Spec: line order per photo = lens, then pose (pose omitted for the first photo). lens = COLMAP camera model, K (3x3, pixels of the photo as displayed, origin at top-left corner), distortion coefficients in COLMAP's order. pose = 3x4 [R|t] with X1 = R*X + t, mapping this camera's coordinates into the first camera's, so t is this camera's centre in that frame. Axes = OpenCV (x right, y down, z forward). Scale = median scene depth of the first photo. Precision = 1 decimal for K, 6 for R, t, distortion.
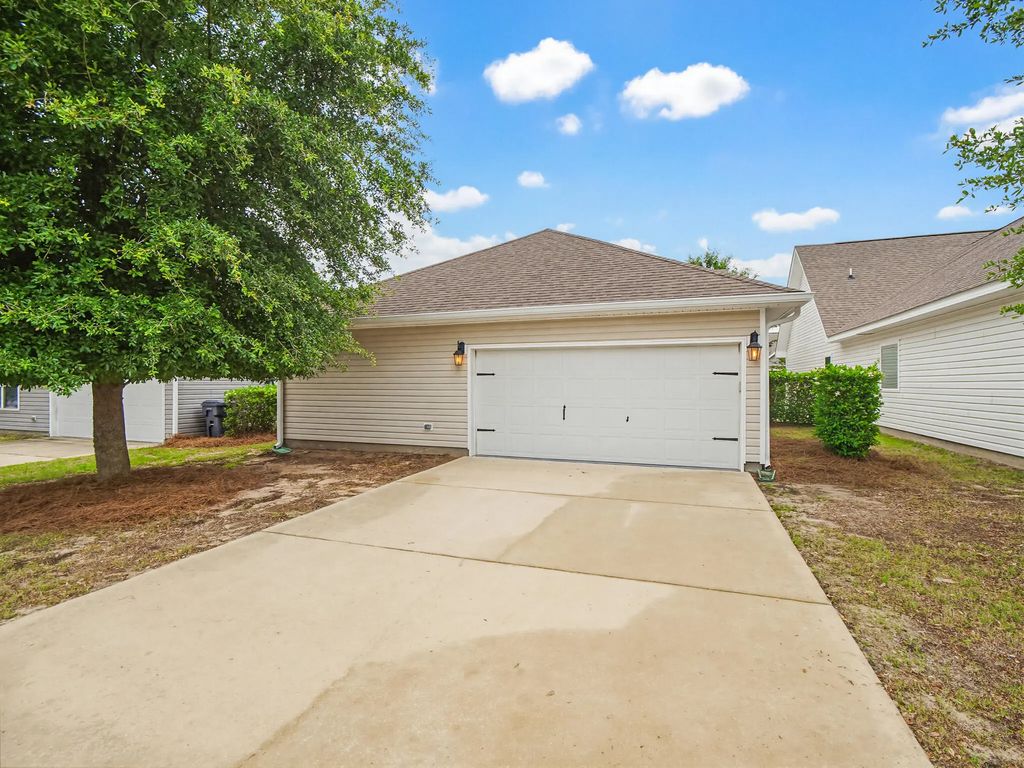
lens RADIAL K [[487.8, 0, 512.2], [0, 487.8, 383.5], [0, 0, 1]] dist [-0.015394, -0.000946]
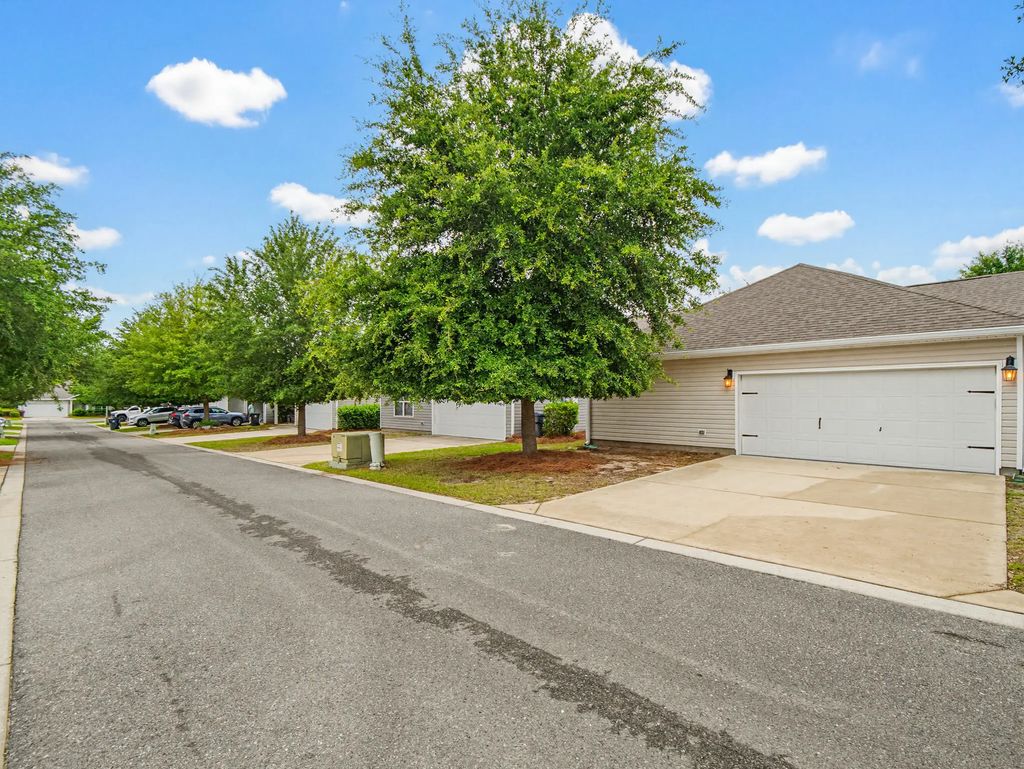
lens RADIAL K [[487.8, 0, 502.4], [0, 487.8, 403.9], [0, 0, 1]] dist [-0.015394, -0.000946]
pose [[0.897609, 0.002076, -0.440787, -0.076807], [0.001245, 0.999973, 0.007245, -0.000914], [0.440790, -0.007052, 0.897583, -0.477974]]
